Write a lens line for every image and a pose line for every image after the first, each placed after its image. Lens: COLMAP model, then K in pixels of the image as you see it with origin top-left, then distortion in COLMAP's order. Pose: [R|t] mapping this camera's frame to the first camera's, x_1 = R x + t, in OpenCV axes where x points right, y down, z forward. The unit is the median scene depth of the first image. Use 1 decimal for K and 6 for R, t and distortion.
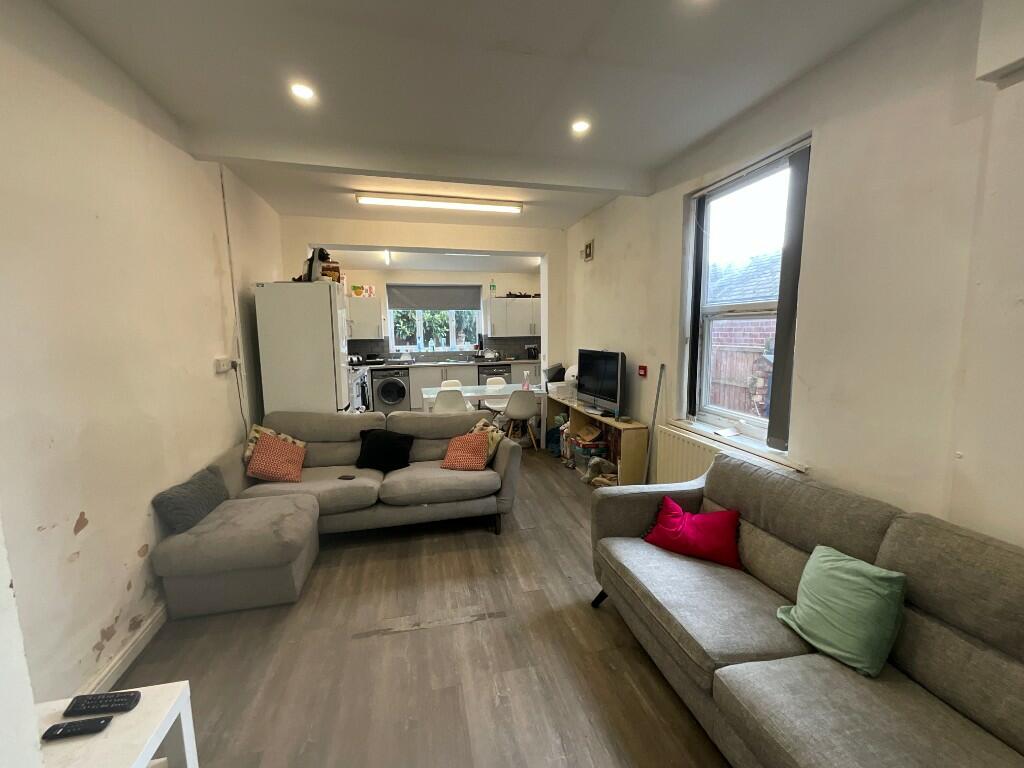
lens RADIAL K [[418.1, 0, 512.0], [0, 418.1, 384.0], [0, 0, 1]] dist [0.000589, 0.000702]
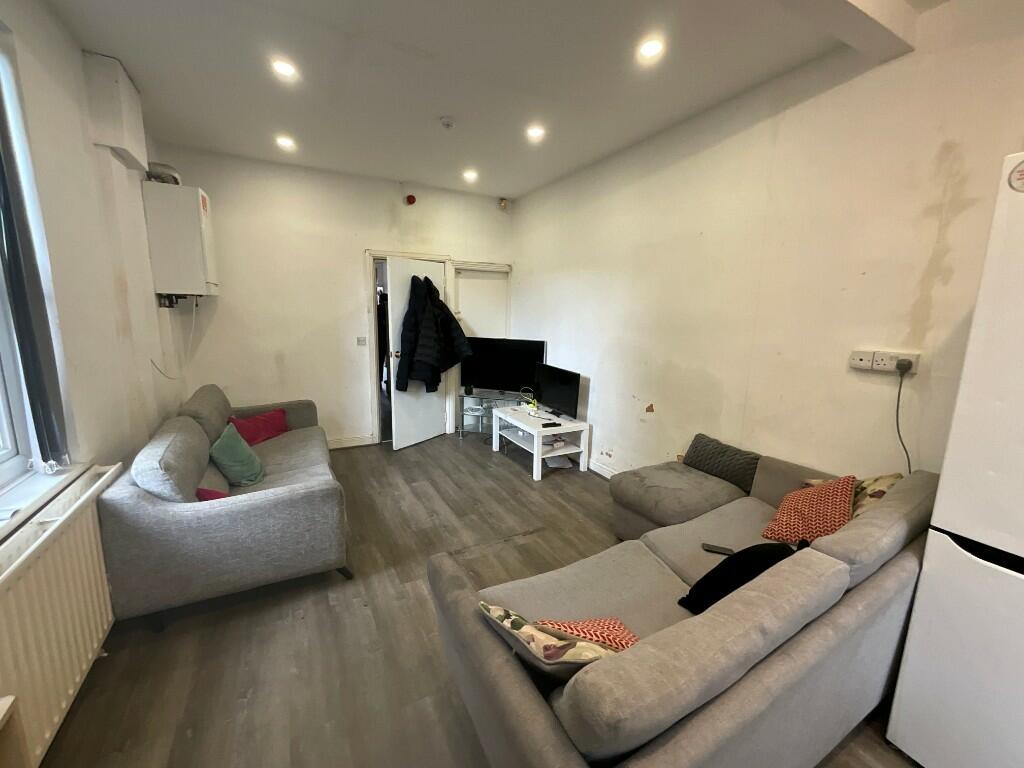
lens RADIAL K [[418.1, 0, 512.0], [0, 418.1, 384.0], [0, 0, 1]] dist [0.000589, 0.000702]
pose [[-0.966613, 0.034670, -0.253885, 0.065282], [-0.042690, 0.955168, 0.292970, -0.259190], [0.252660, 0.294027, -0.921798, 2.103574]]
